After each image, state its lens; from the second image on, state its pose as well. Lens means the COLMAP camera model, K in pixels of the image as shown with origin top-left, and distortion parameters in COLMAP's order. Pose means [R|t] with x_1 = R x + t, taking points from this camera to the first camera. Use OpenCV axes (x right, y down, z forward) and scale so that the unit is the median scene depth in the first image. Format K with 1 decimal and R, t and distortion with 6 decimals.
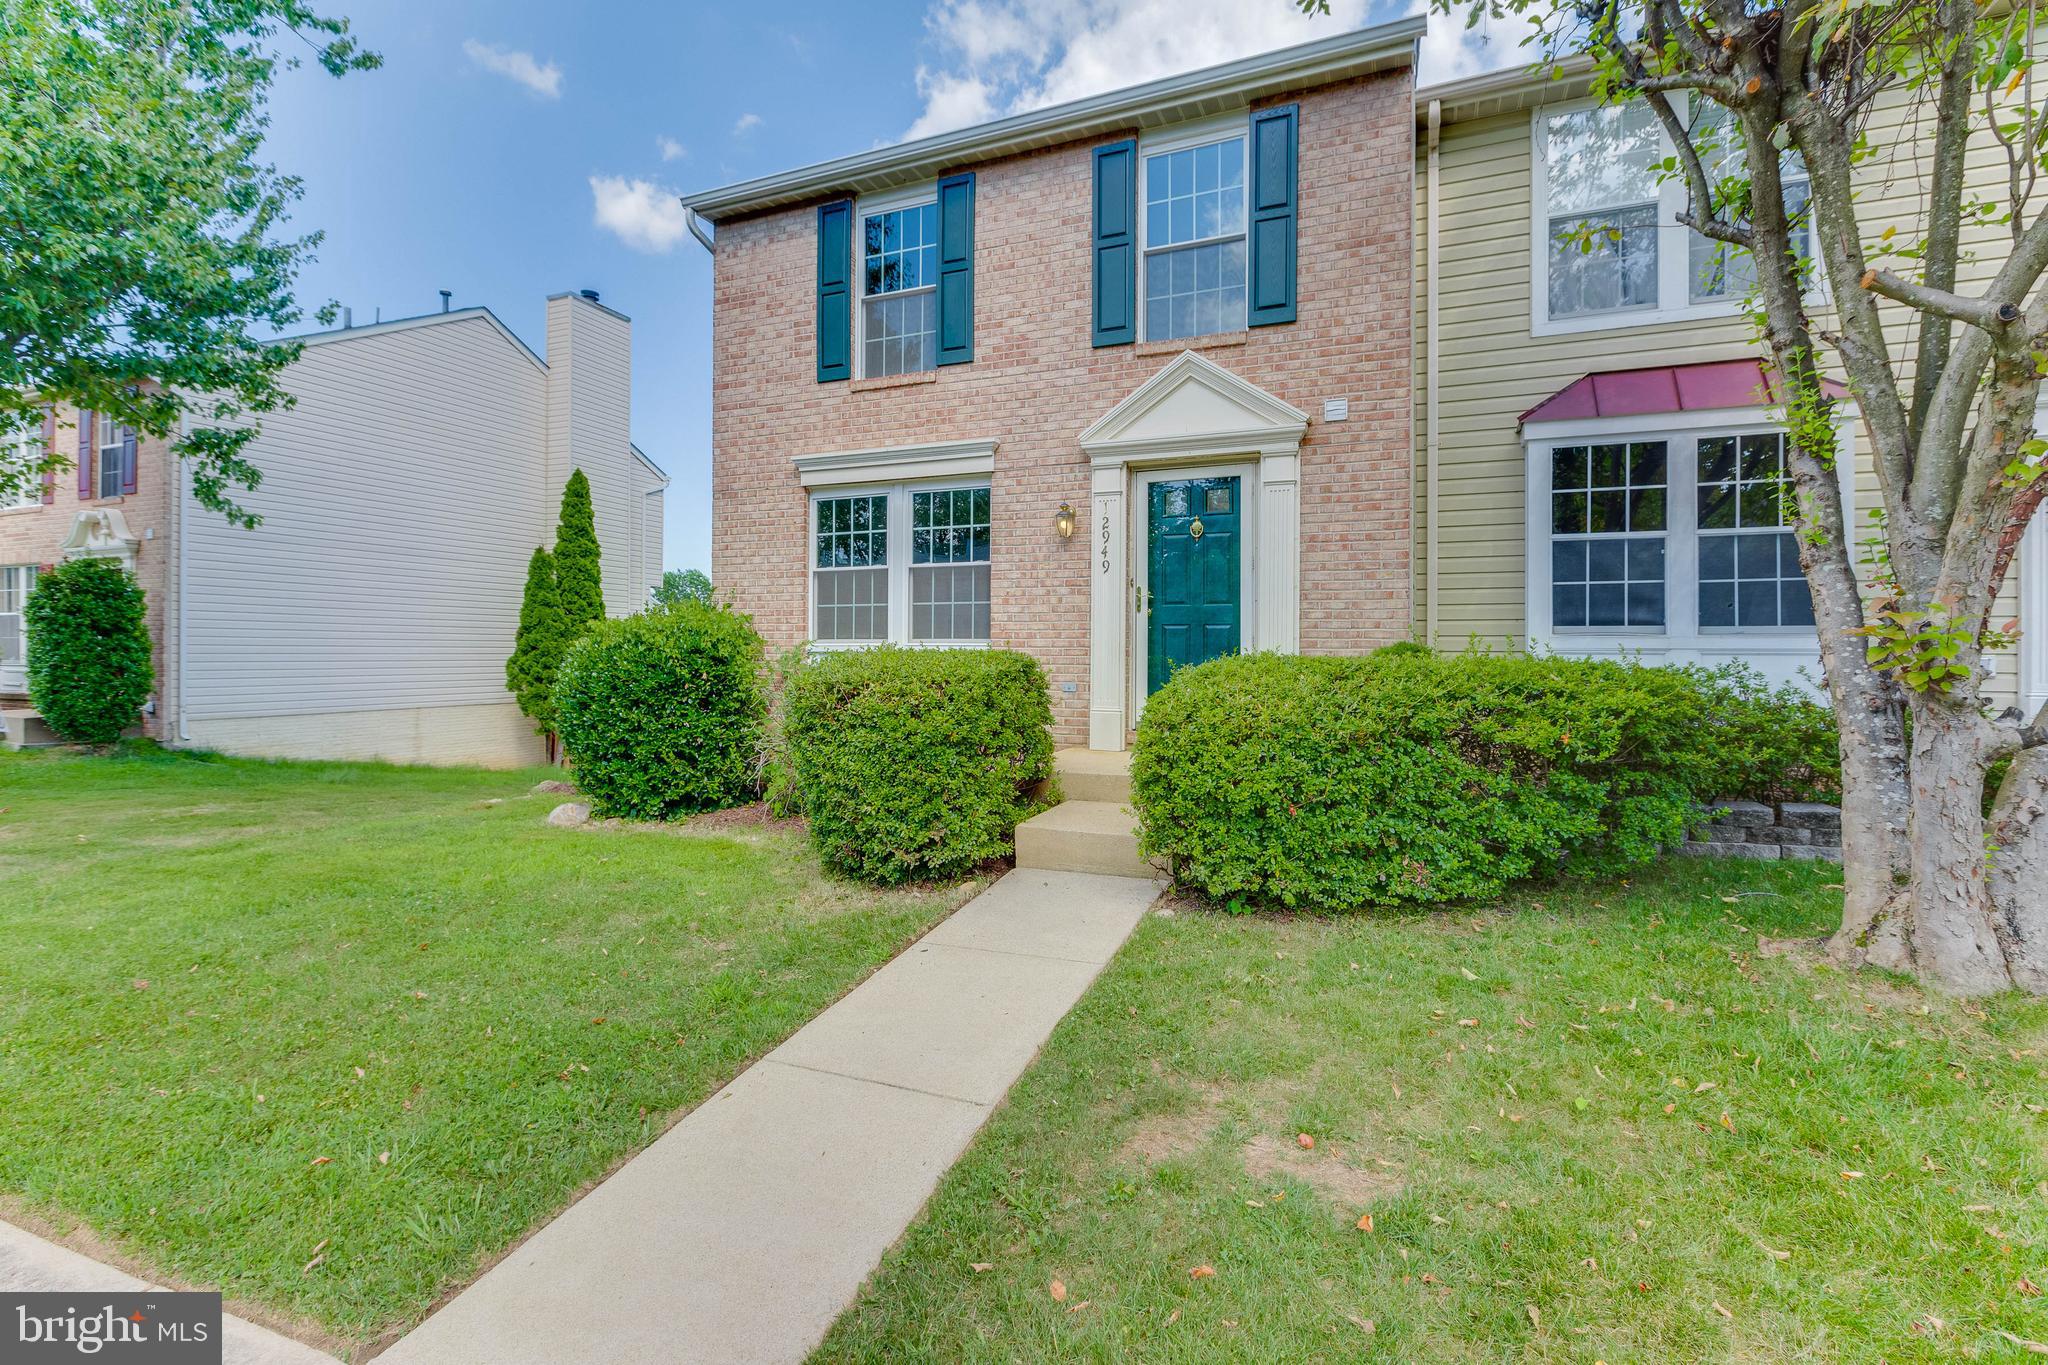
lens RADIAL K [[856.0, 0, 1024.0], [0, 856.0, 682.5], [0, 0, 1]] dist [0.002428, 0.000146]
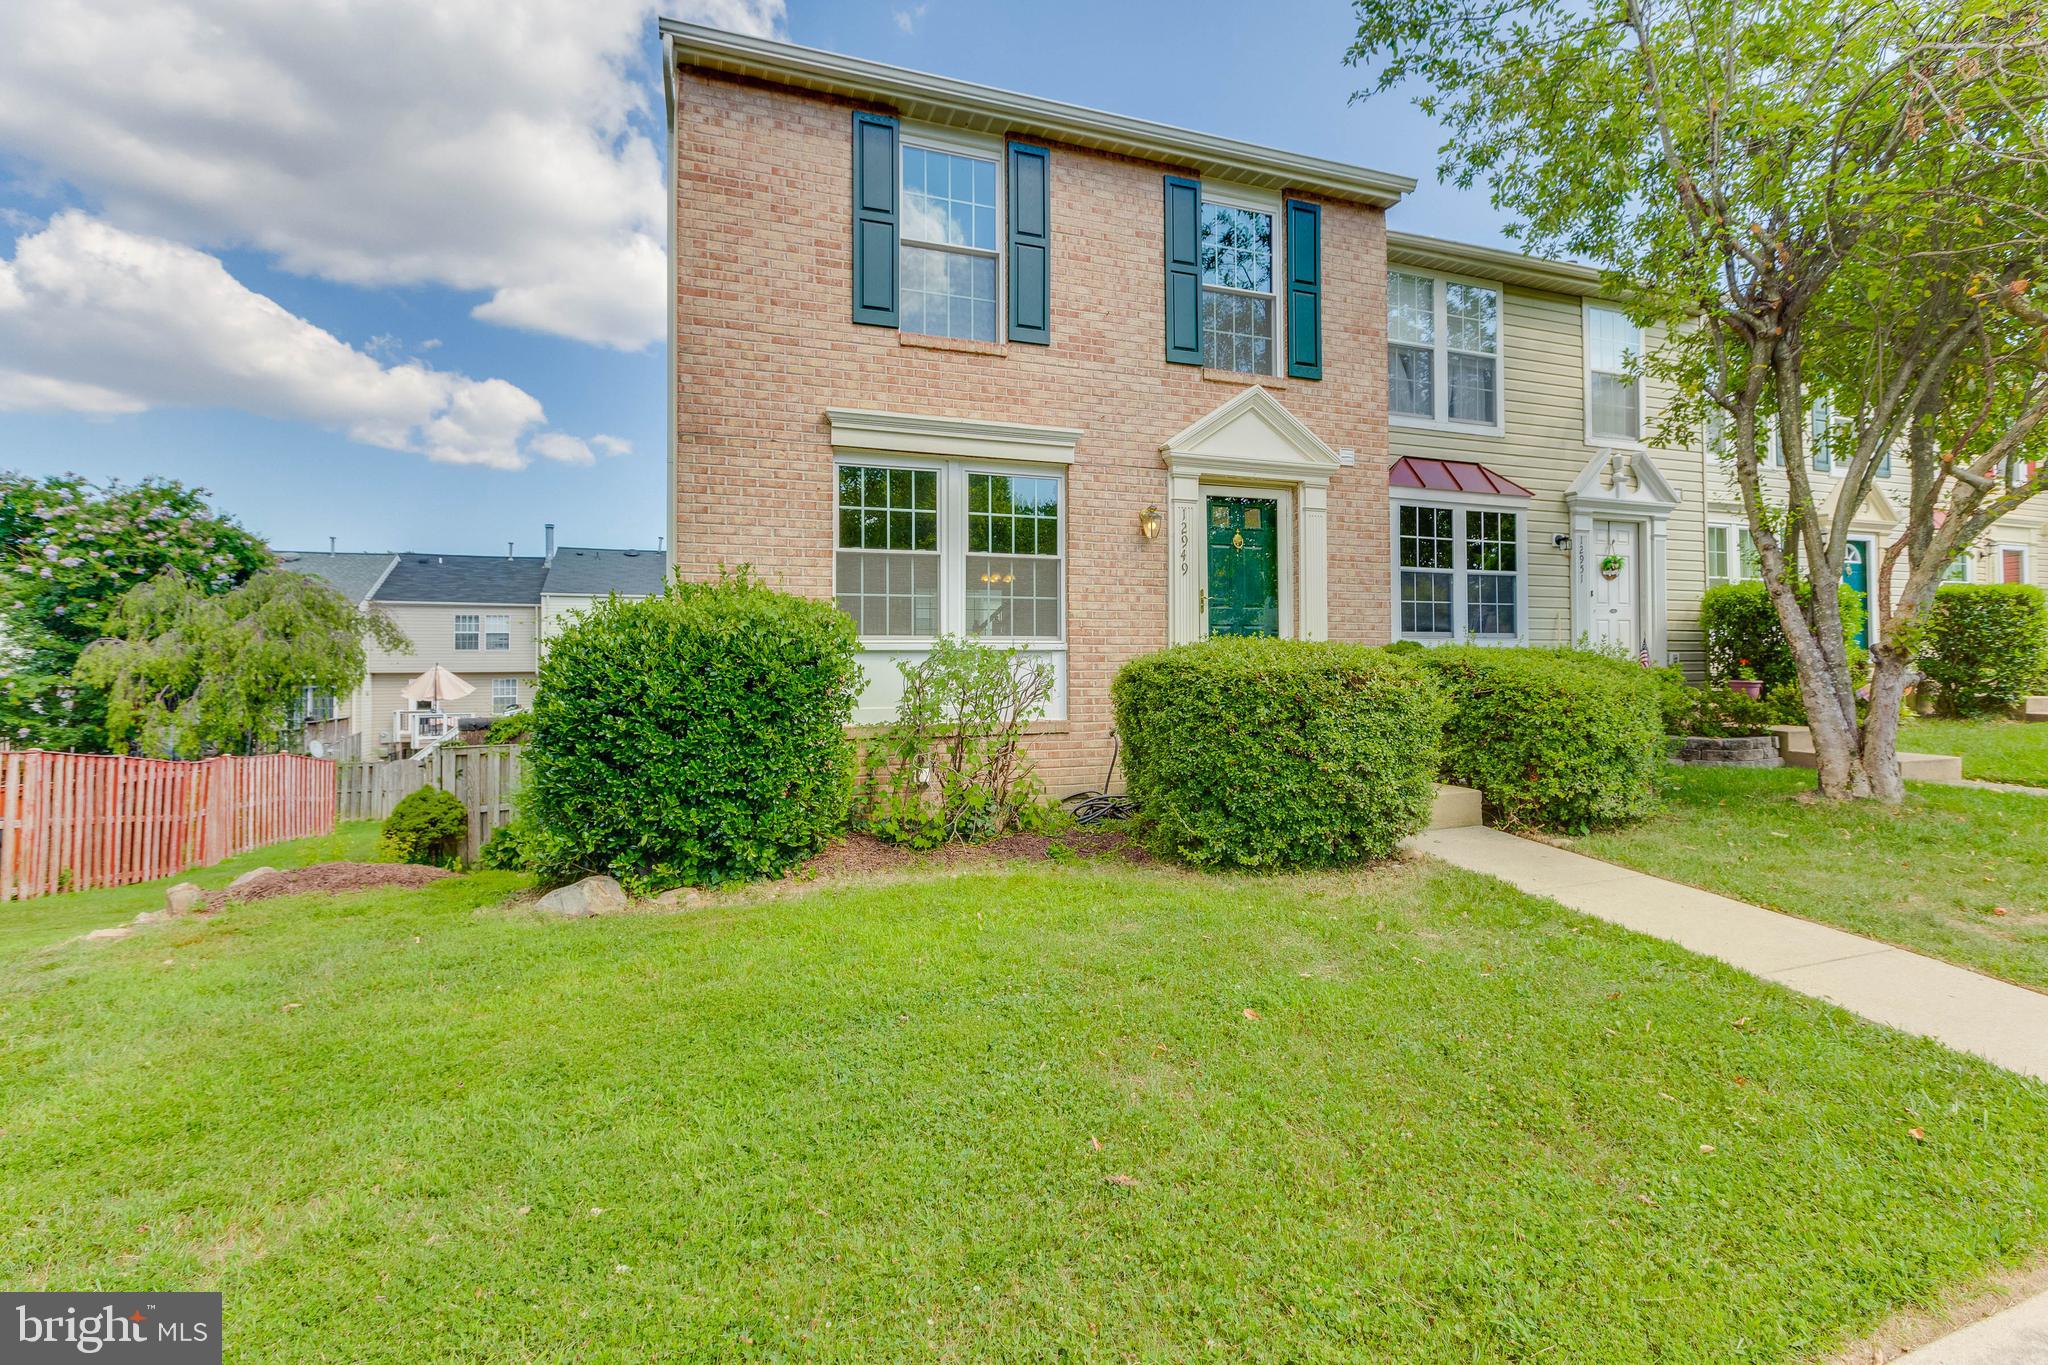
lens RADIAL K [[905.9, 0, 1022.5], [0, 905.9, 688.2], [0, 0, 1]] dist [0.001409, 0.000204]
pose [[0.754290, -0.024729, 0.656076, -0.767041], [0.032316, 0.999478, 0.000518, 0.005948], [-0.655746, 0.020811, 0.754695, 0.268280]]
